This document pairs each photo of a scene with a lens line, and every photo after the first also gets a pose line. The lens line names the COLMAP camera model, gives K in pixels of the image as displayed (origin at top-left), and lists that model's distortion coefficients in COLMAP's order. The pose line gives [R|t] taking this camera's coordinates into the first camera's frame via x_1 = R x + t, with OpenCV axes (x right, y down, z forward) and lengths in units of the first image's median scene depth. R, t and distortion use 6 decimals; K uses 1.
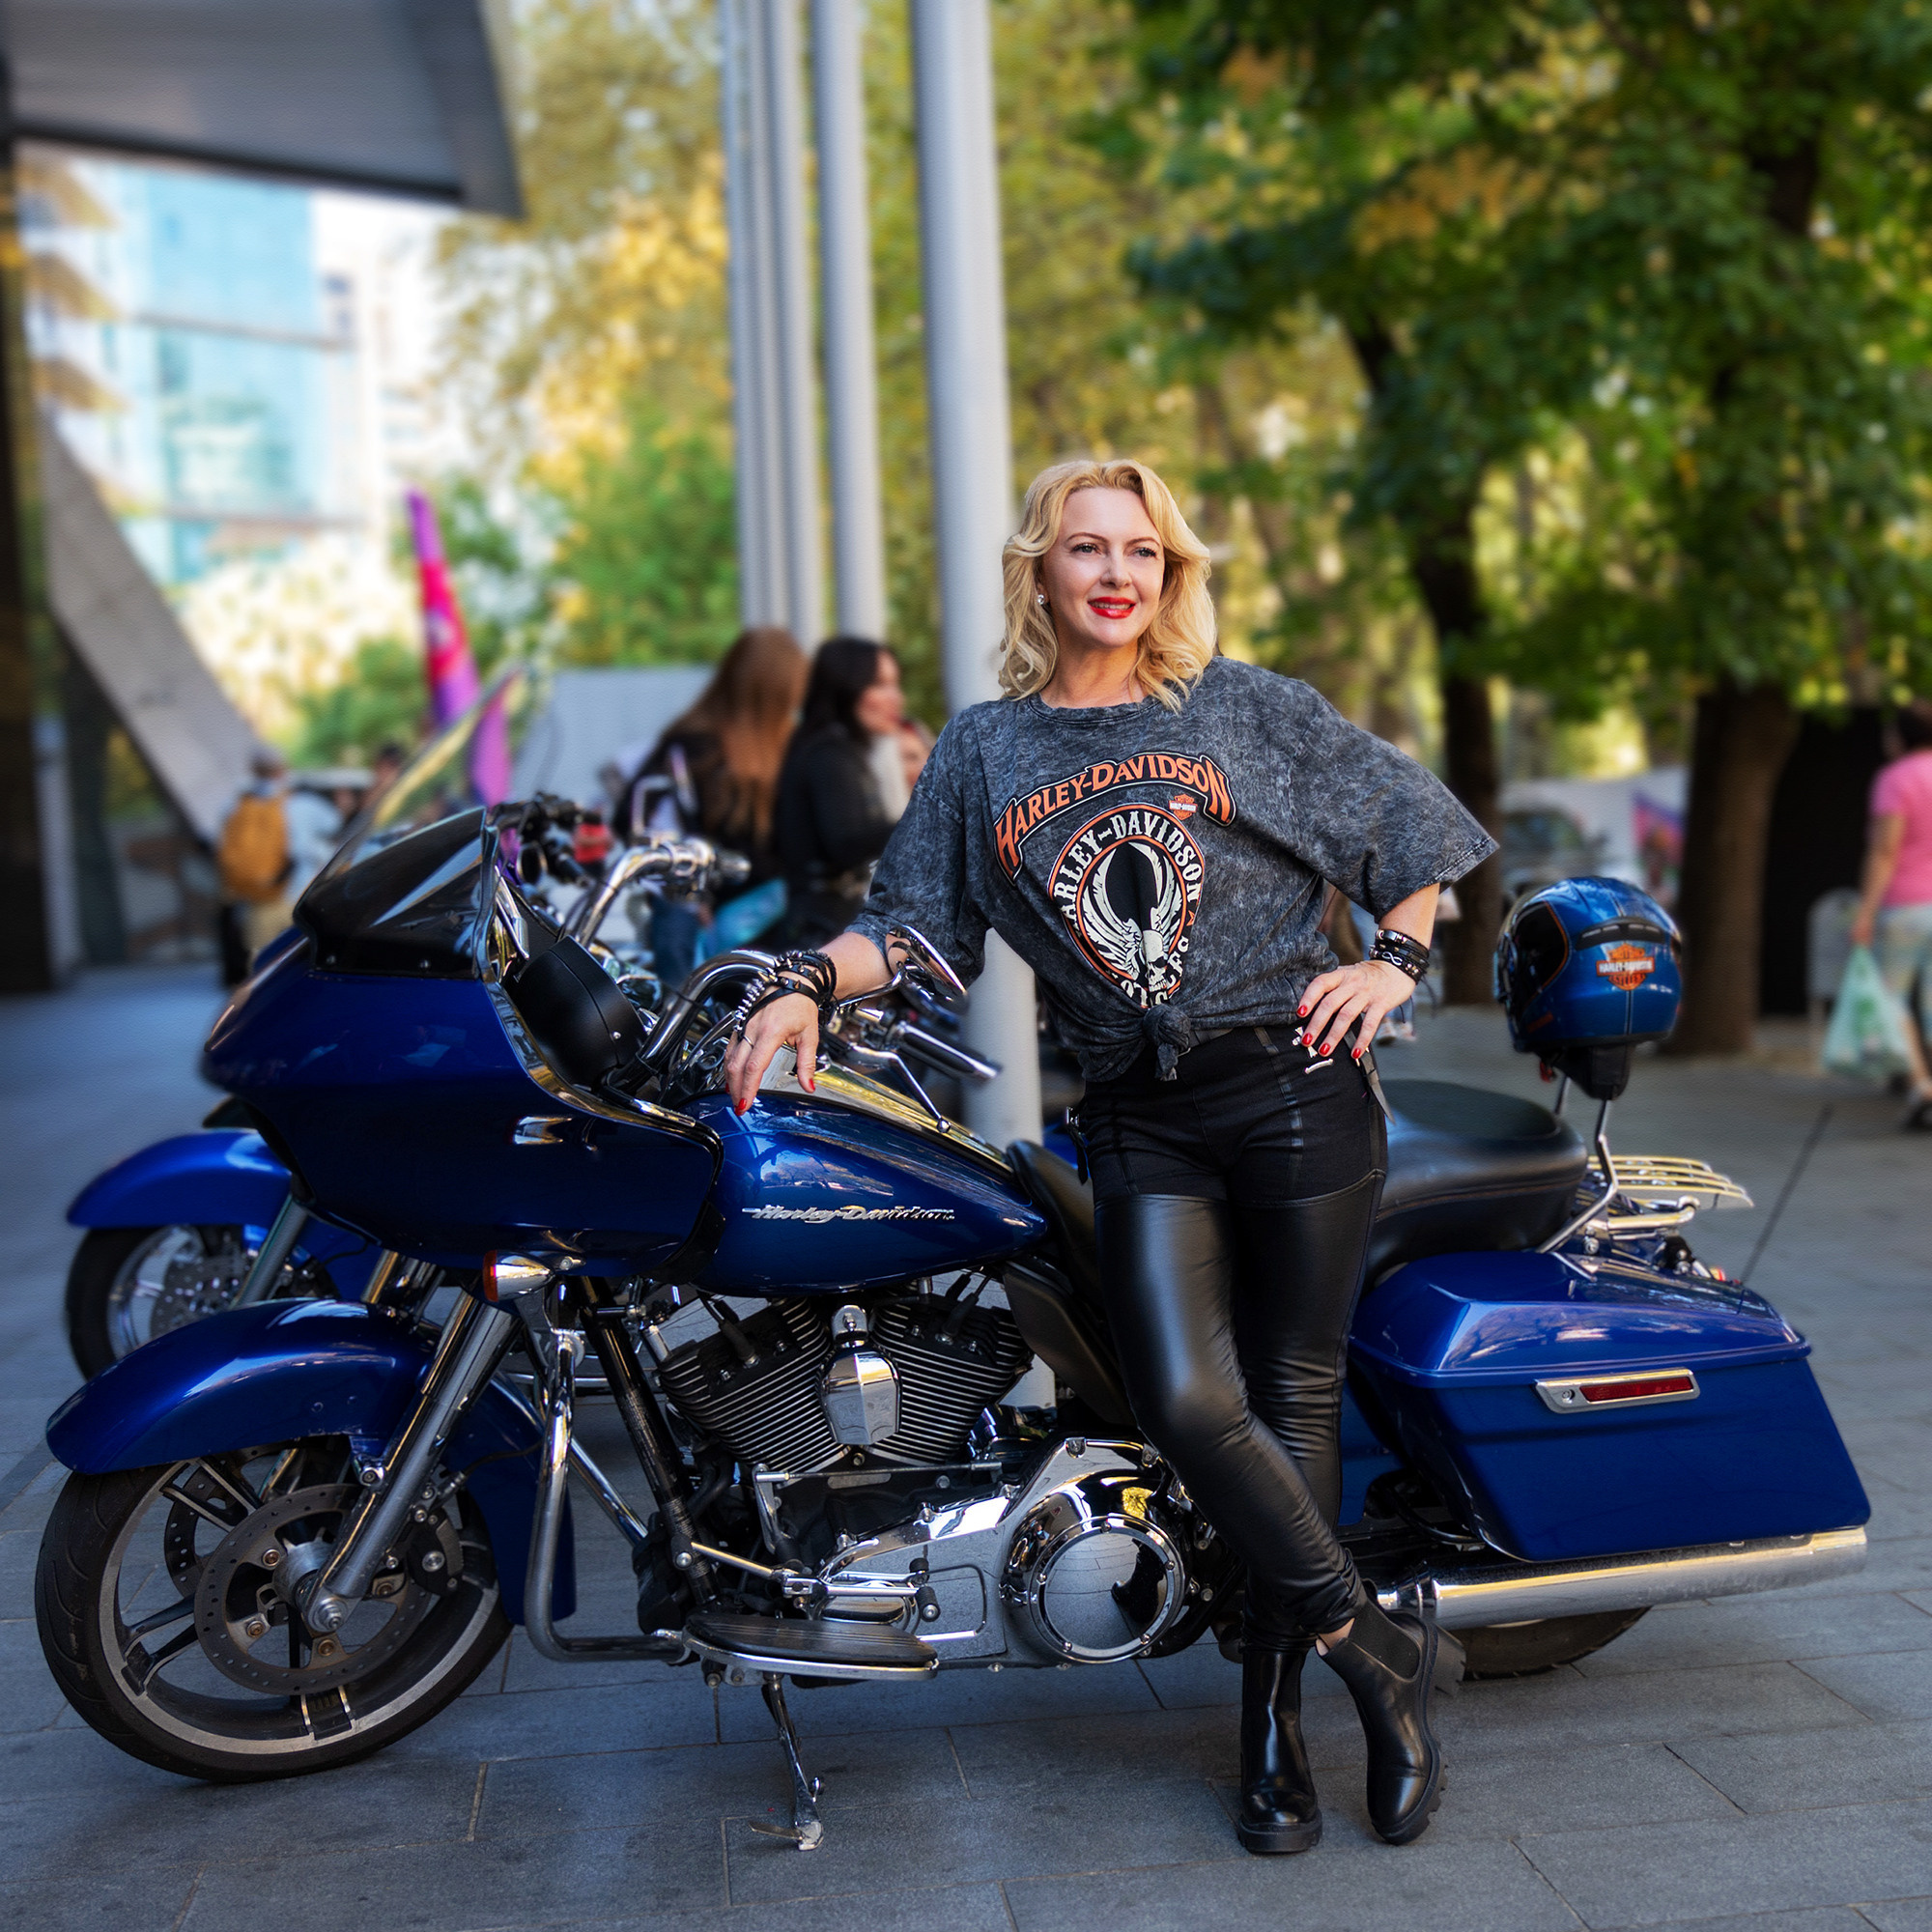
lens RADIAL K [[2687.5, 0, 1206.0], [0, 2687.5, 970.8], [0, 0, 1]] dist [-0.002184, 0.011760]
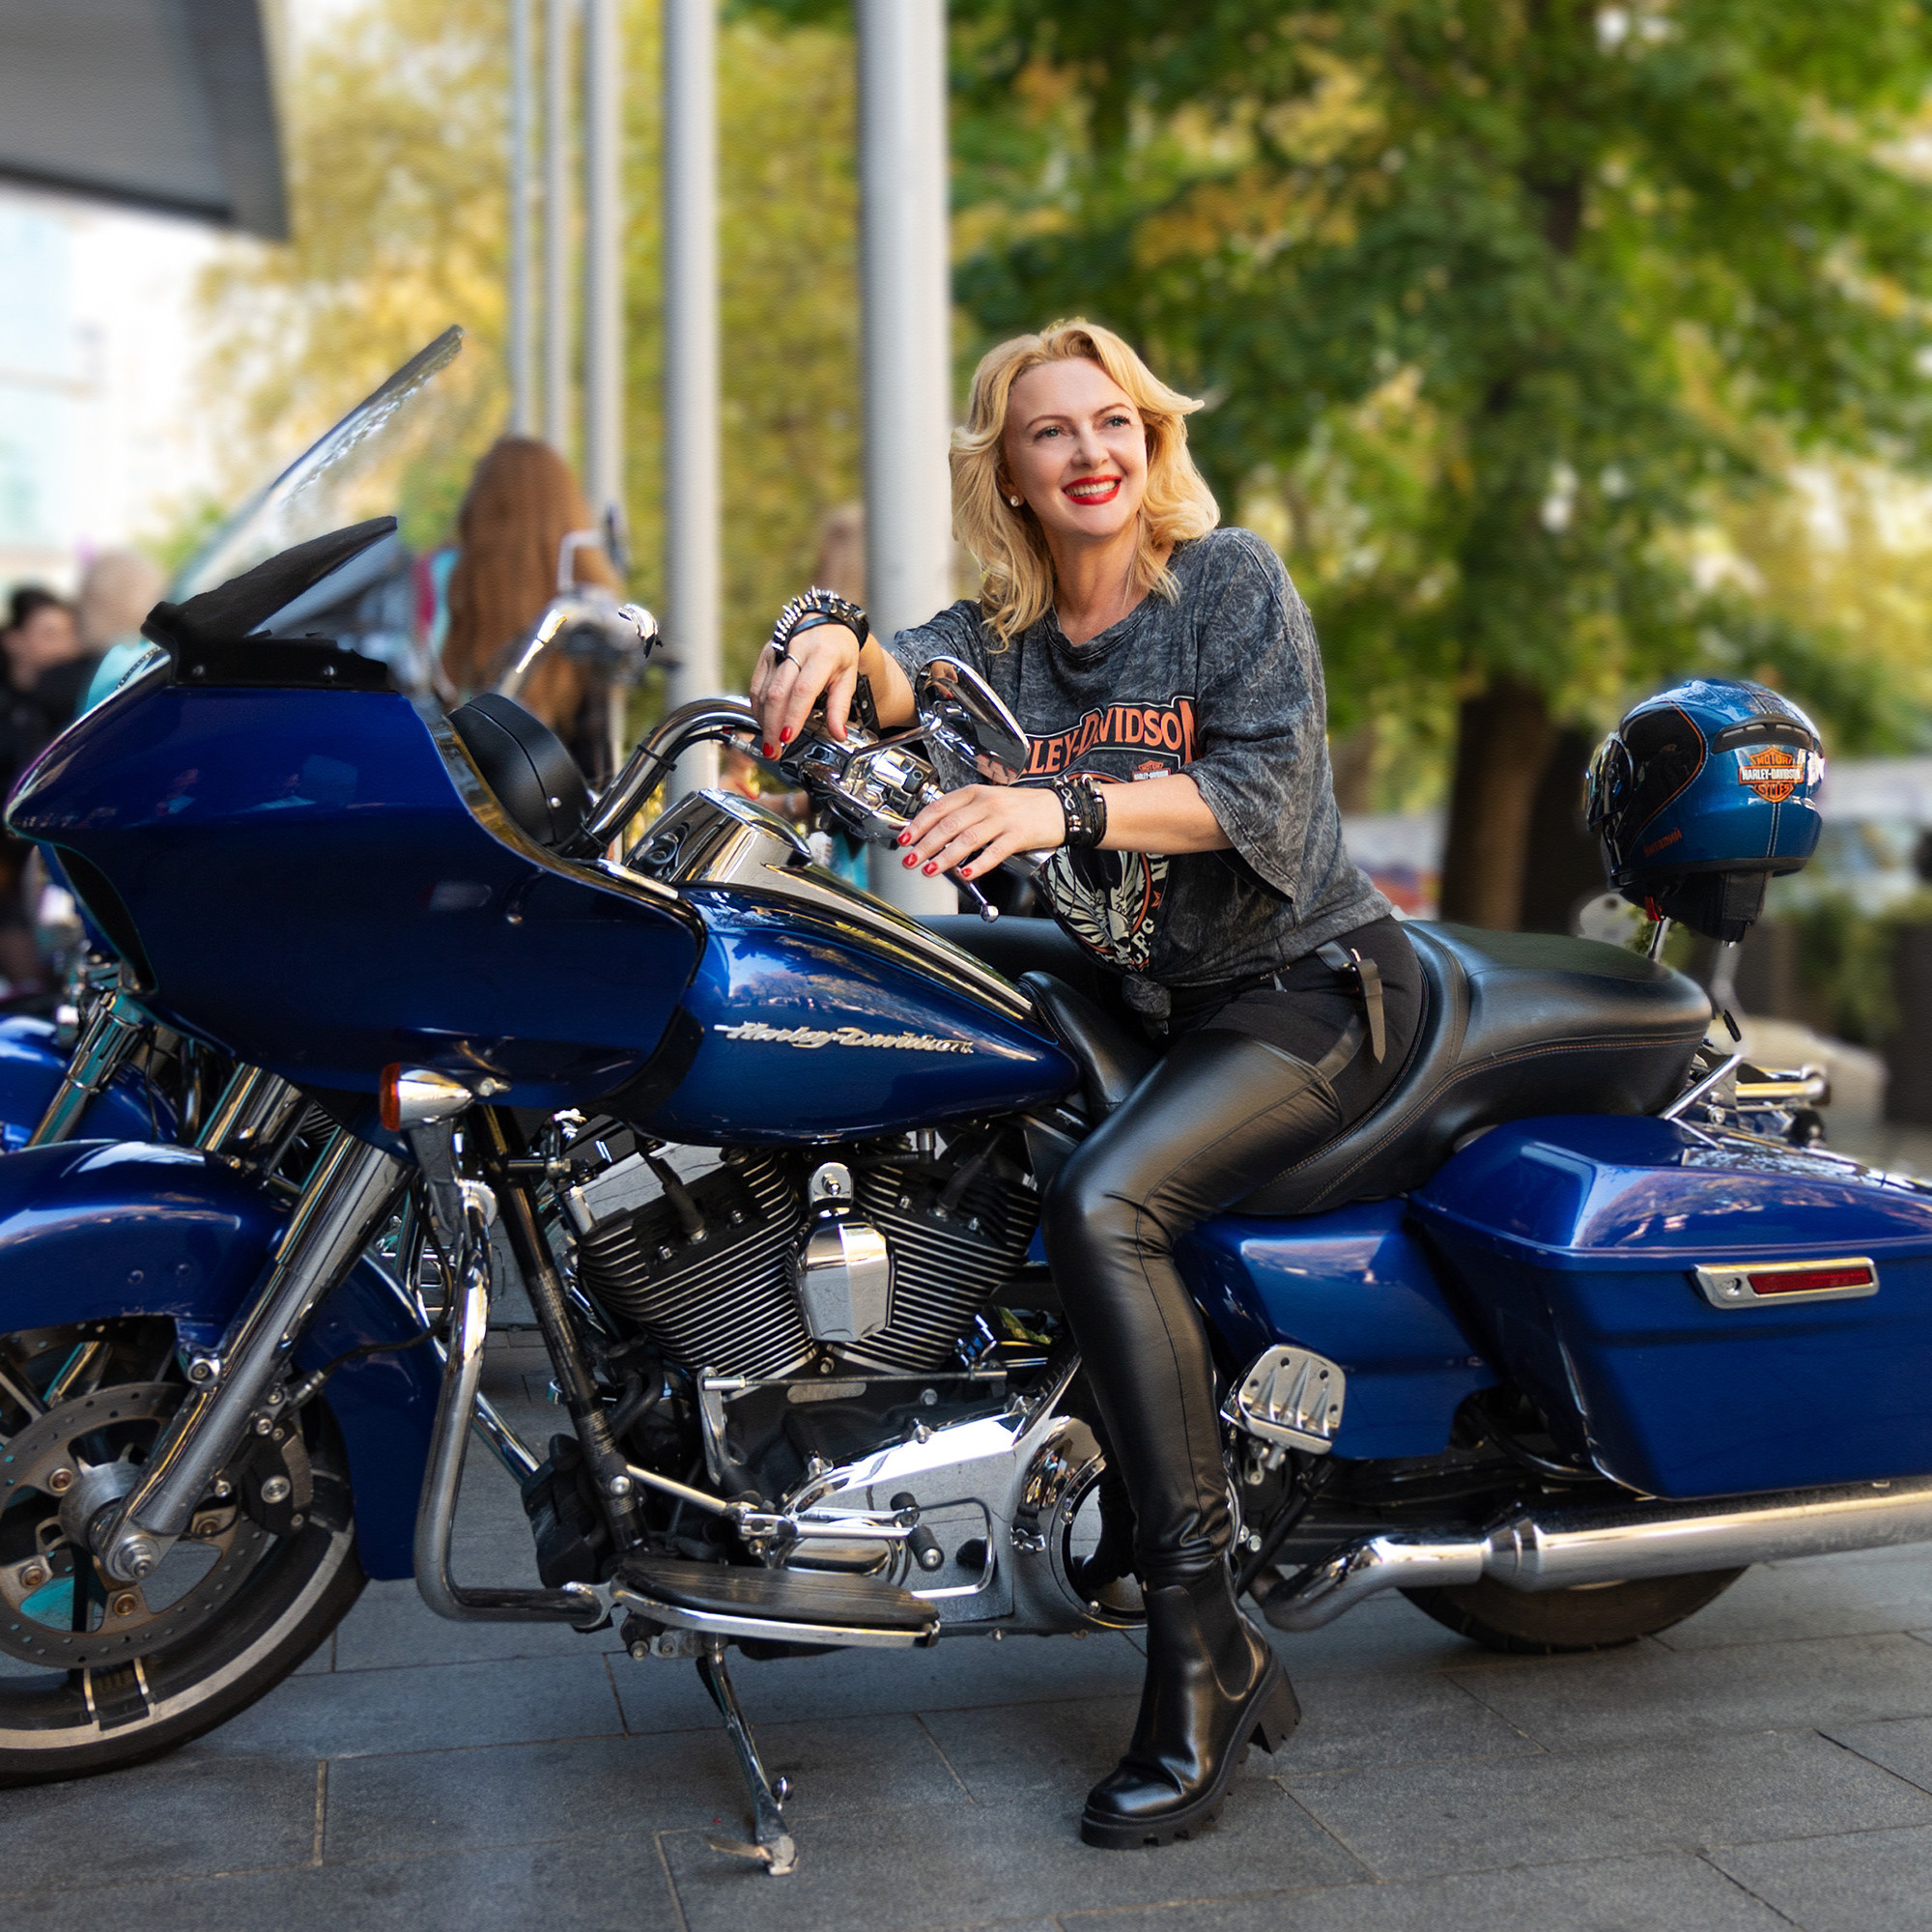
lens RADIAL K [[2549.0, 0, 1147.0], [0, 2549.0, 792.1], [0, 0, 1]] dist [-0.013464, 0.022975]
pose [[0.995498, 0.030033, 0.089900, -0.110477], [-0.022539, 0.996274, -0.083247, 0.075736], [-0.092065, 0.080846, 0.992466, 0.239081]]
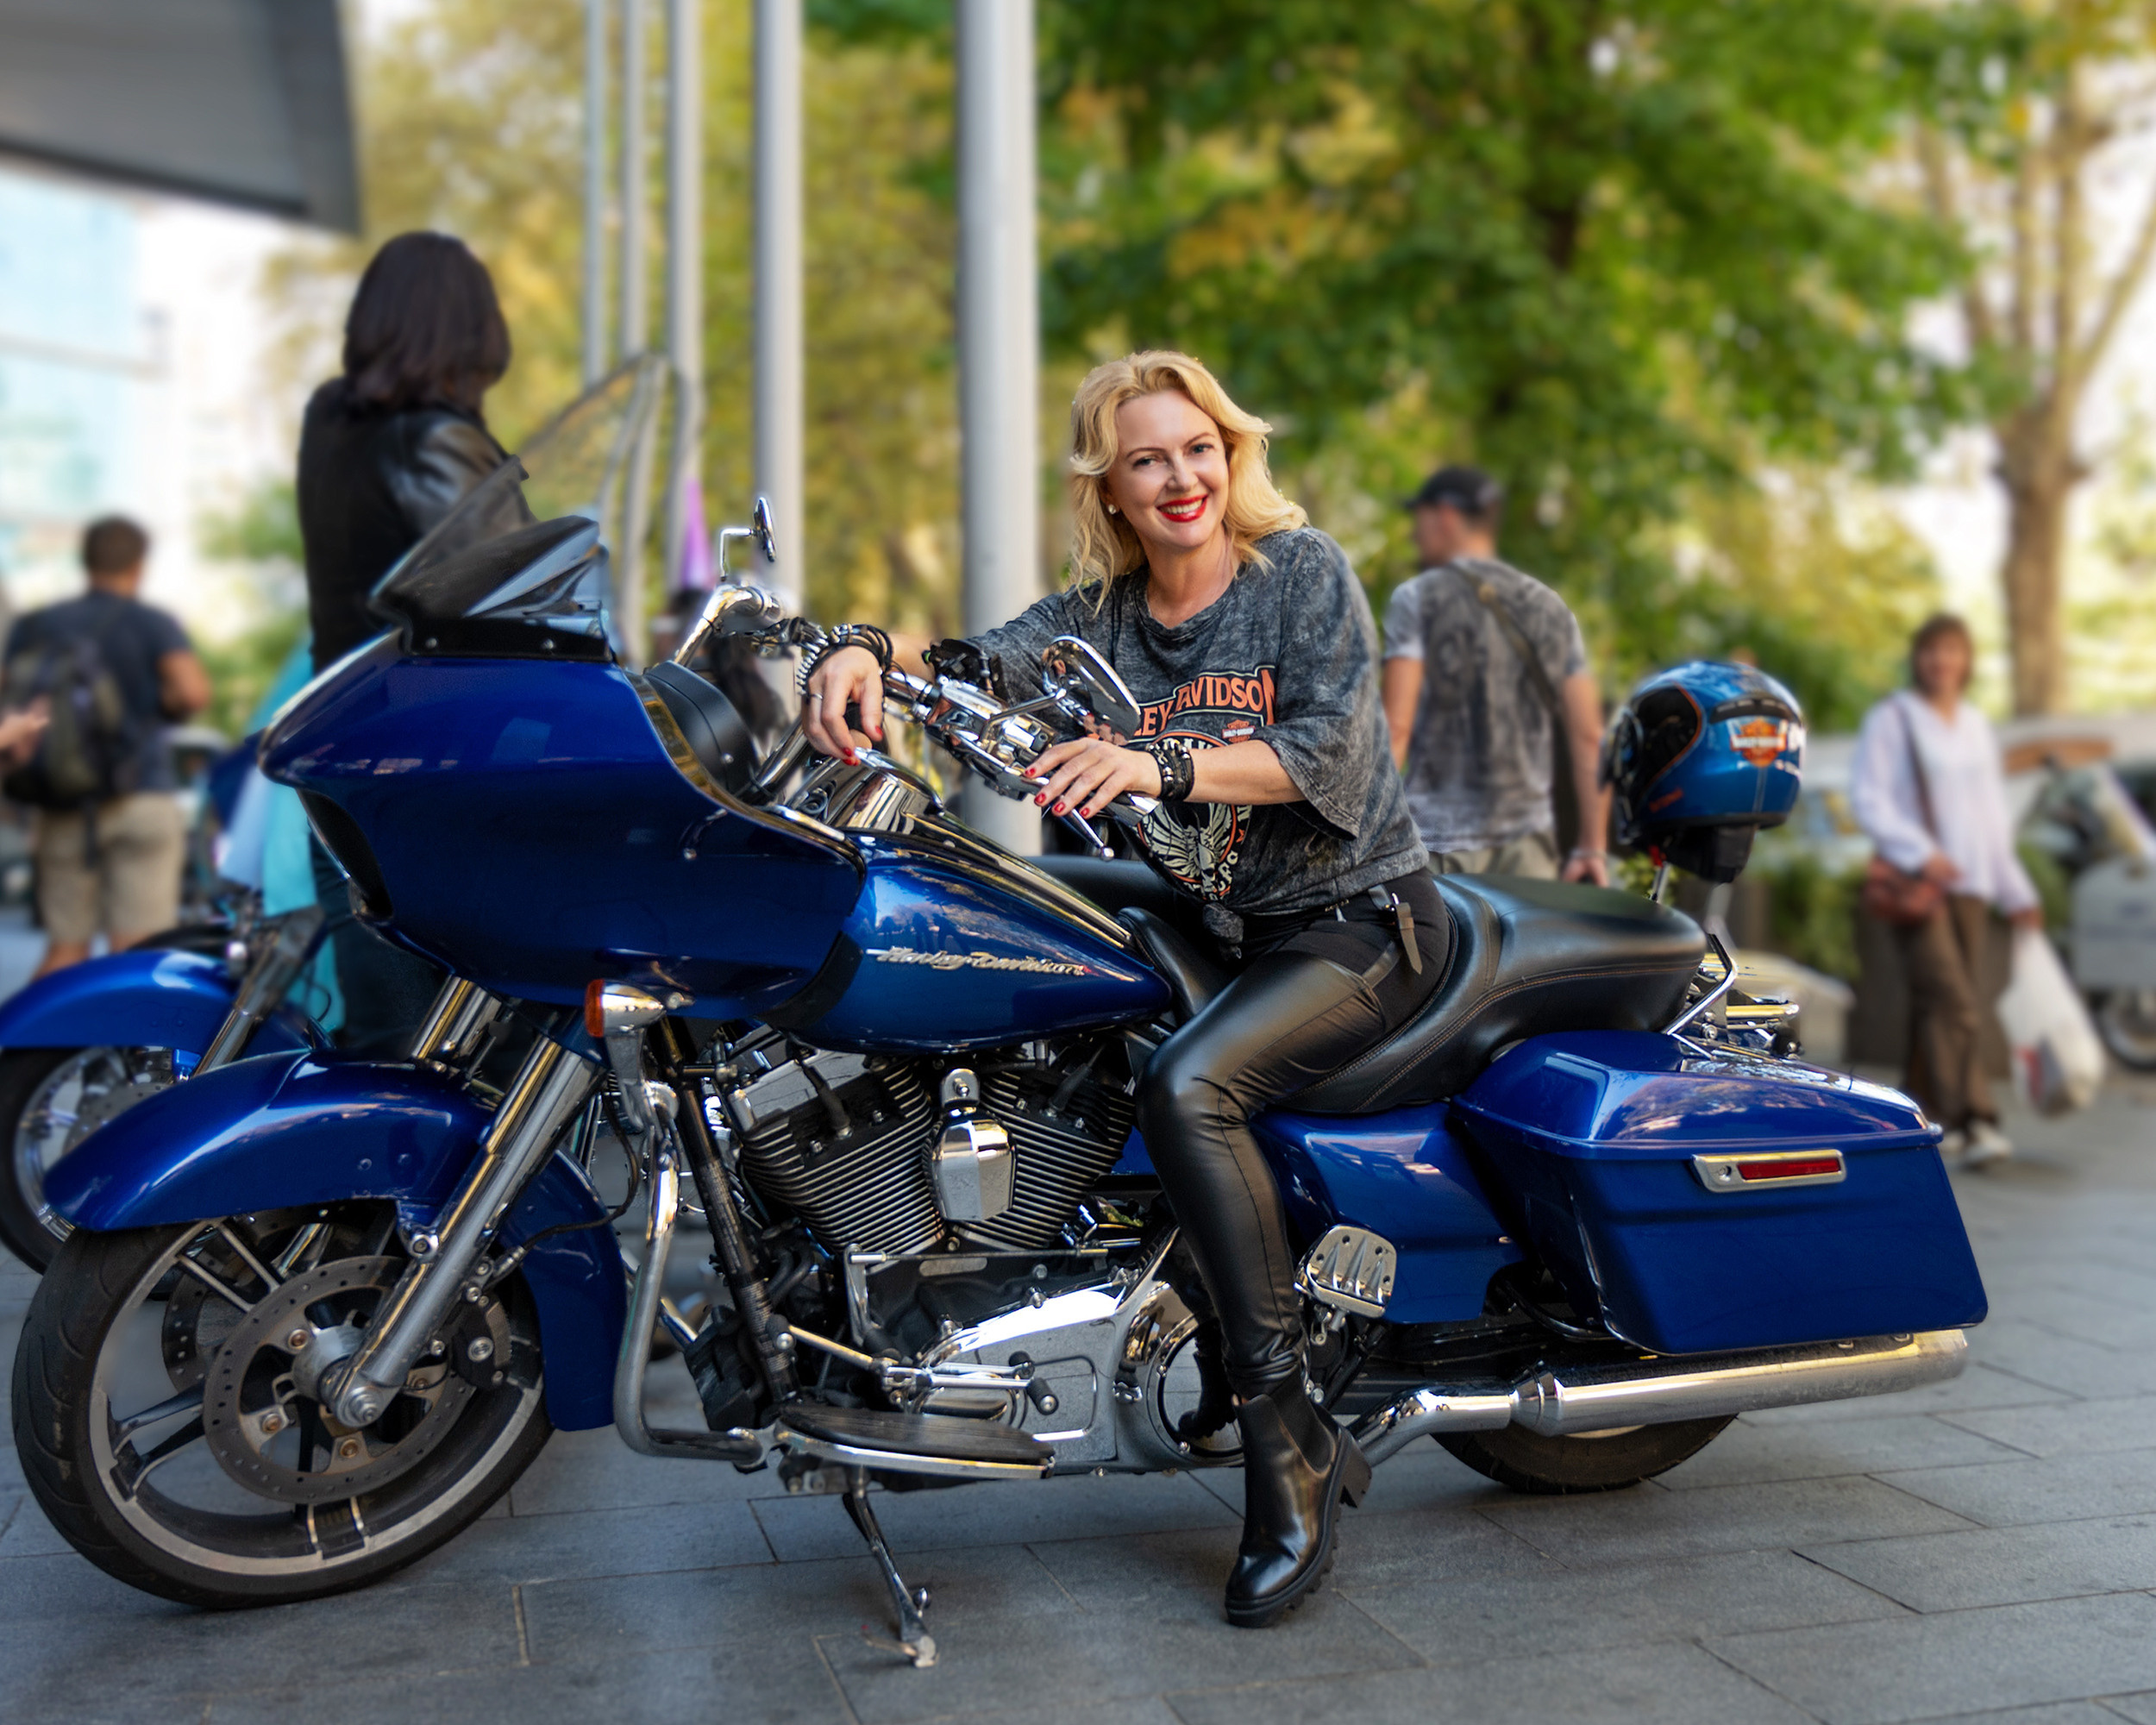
lens RADIAL K [[2372.0, 0, 1279.8], [0, 2372.0, 782.7], [0, 0, 1]] dist [-0.013152, 0.033156]
pose [[0.989832, 0.035332, 0.137784, -0.139257], [-0.025020, 0.996804, -0.075870, 0.085050], [-0.140024, 0.071651, 0.987552, 0.174501]]
